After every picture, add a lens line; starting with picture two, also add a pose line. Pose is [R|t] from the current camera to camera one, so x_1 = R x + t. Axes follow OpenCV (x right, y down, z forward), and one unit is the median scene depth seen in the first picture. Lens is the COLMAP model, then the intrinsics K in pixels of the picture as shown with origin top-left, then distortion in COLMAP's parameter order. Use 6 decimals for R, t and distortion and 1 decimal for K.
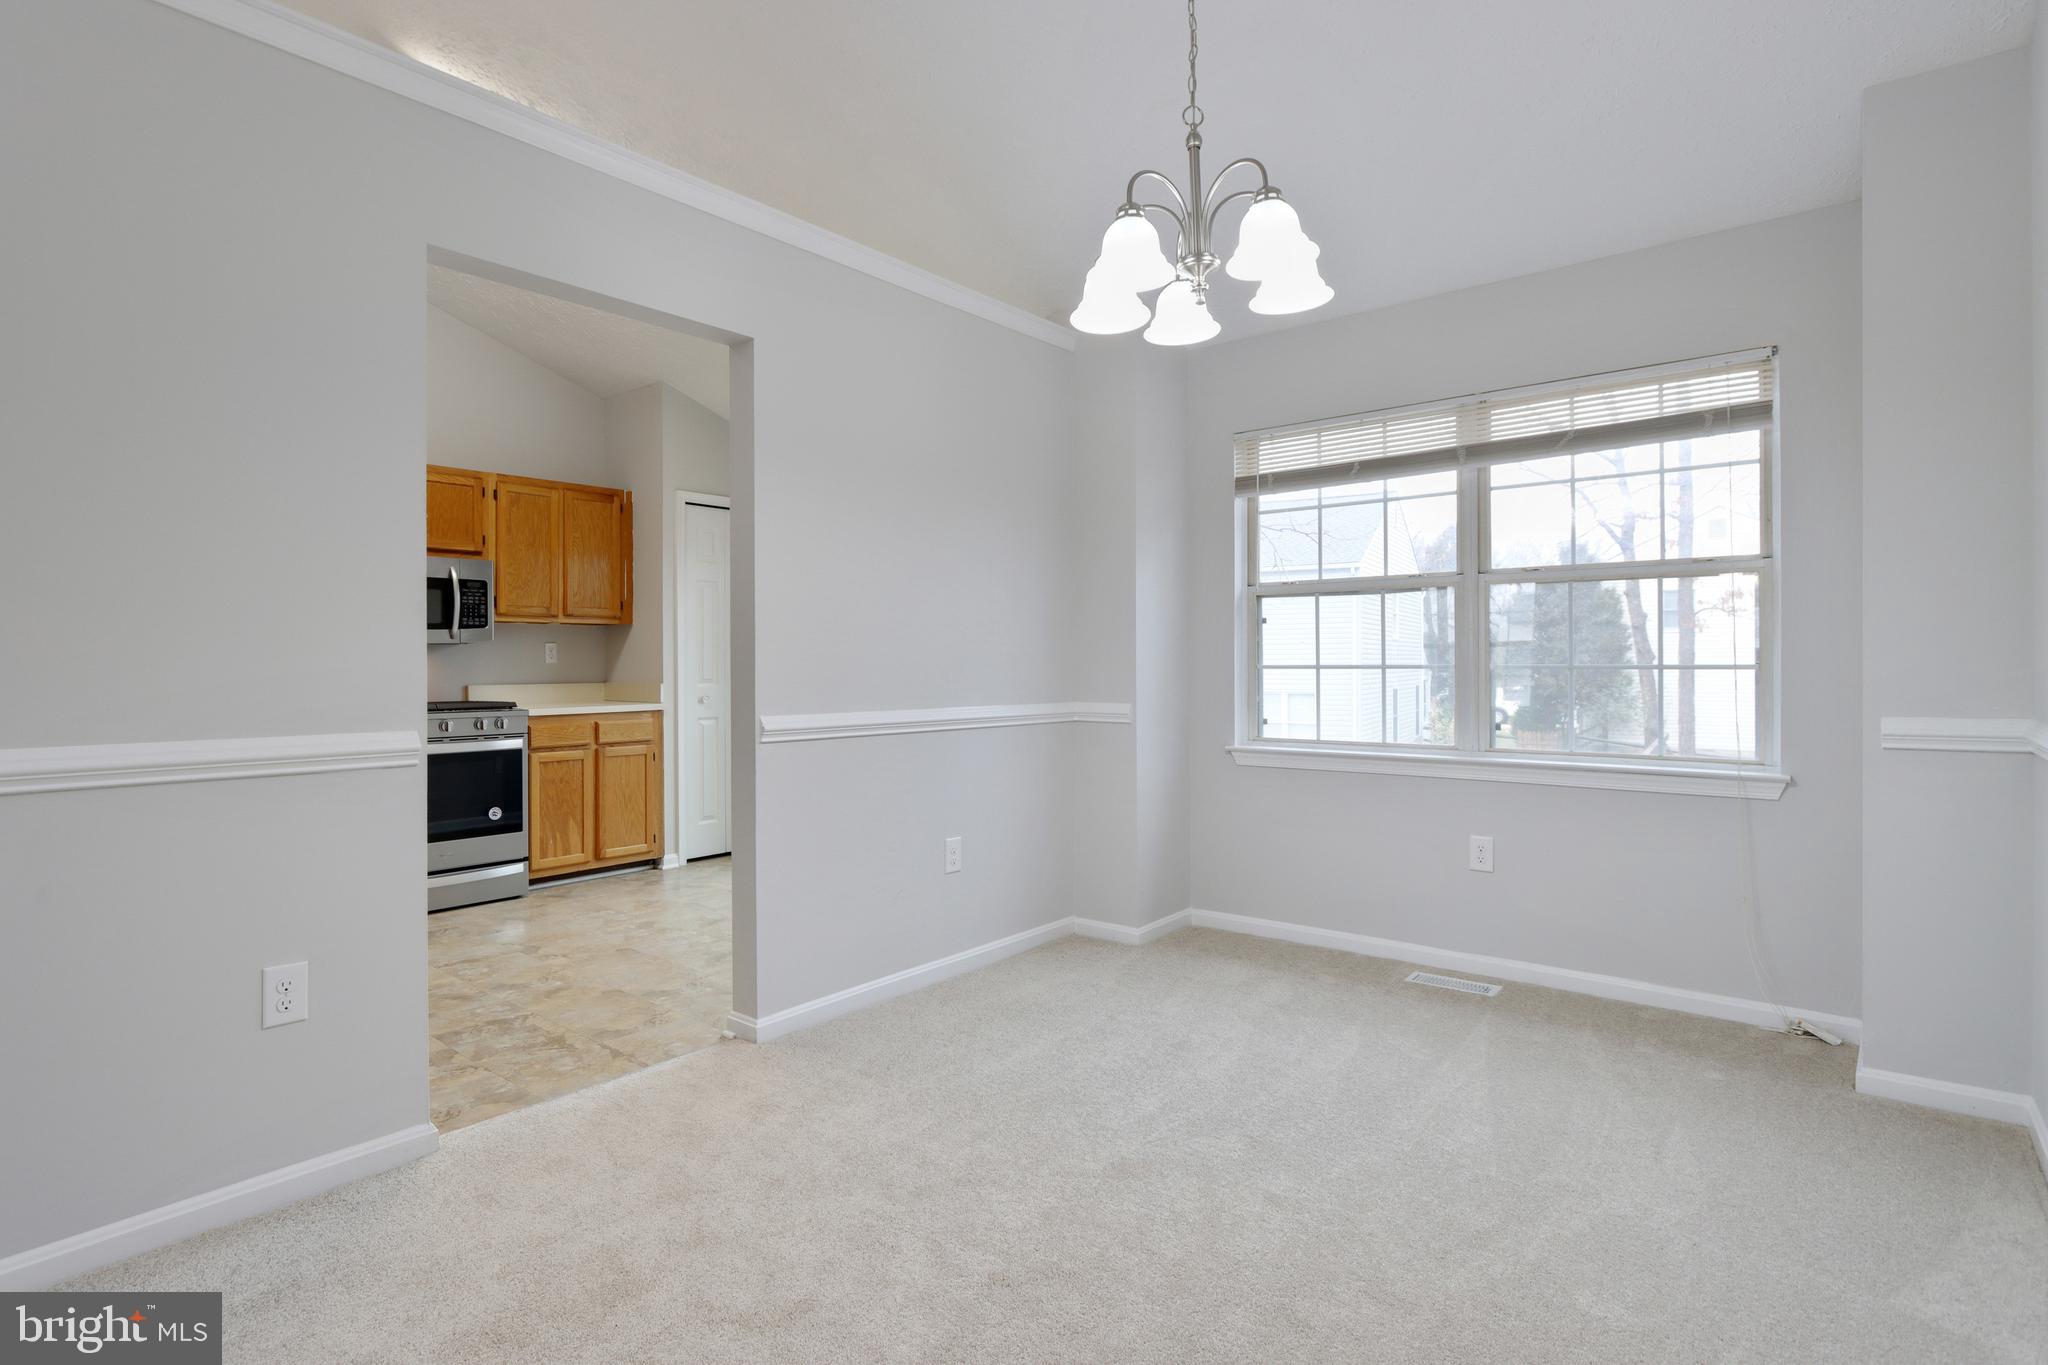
lens RADIAL K [[1029.1, 0, 998.9], [0, 1029.1, 670.9], [0, 0, 1]] dist [-0.014459, -0.000418]
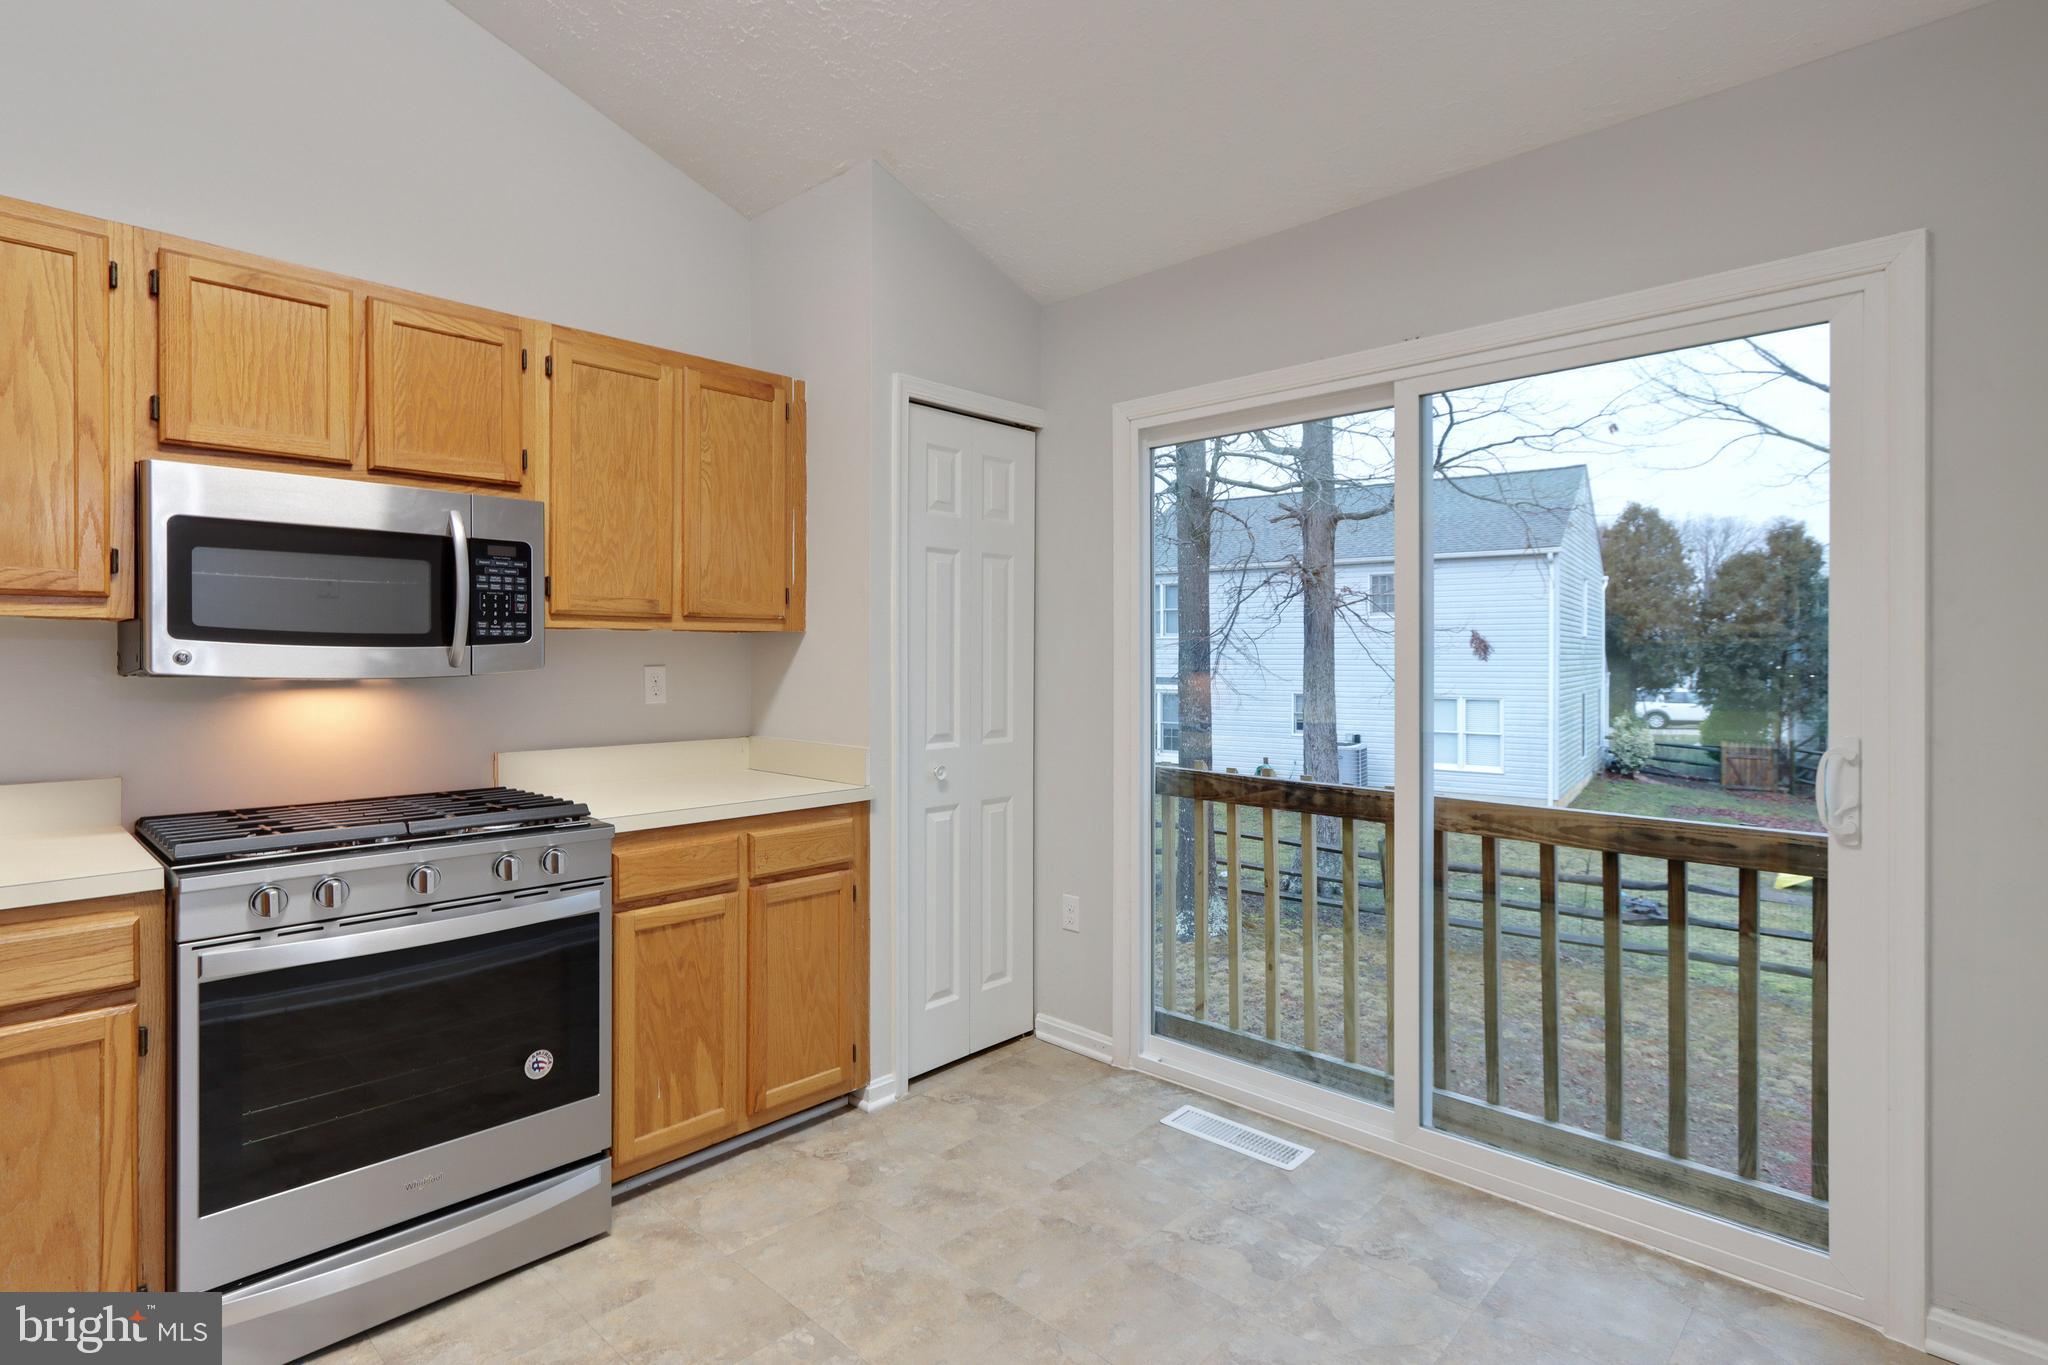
lens RADIAL K [[1015.0, 0, 987.1], [0, 1015.0, 661.2], [0, 0, 1]] dist [0.002035, 0.000026]
pose [[0.996723, 0.002873, -0.080841, -0.247126], [-0.003055, 0.999993, -0.002121, -0.032633], [0.080834, 0.002361, 0.996725, 0.542538]]
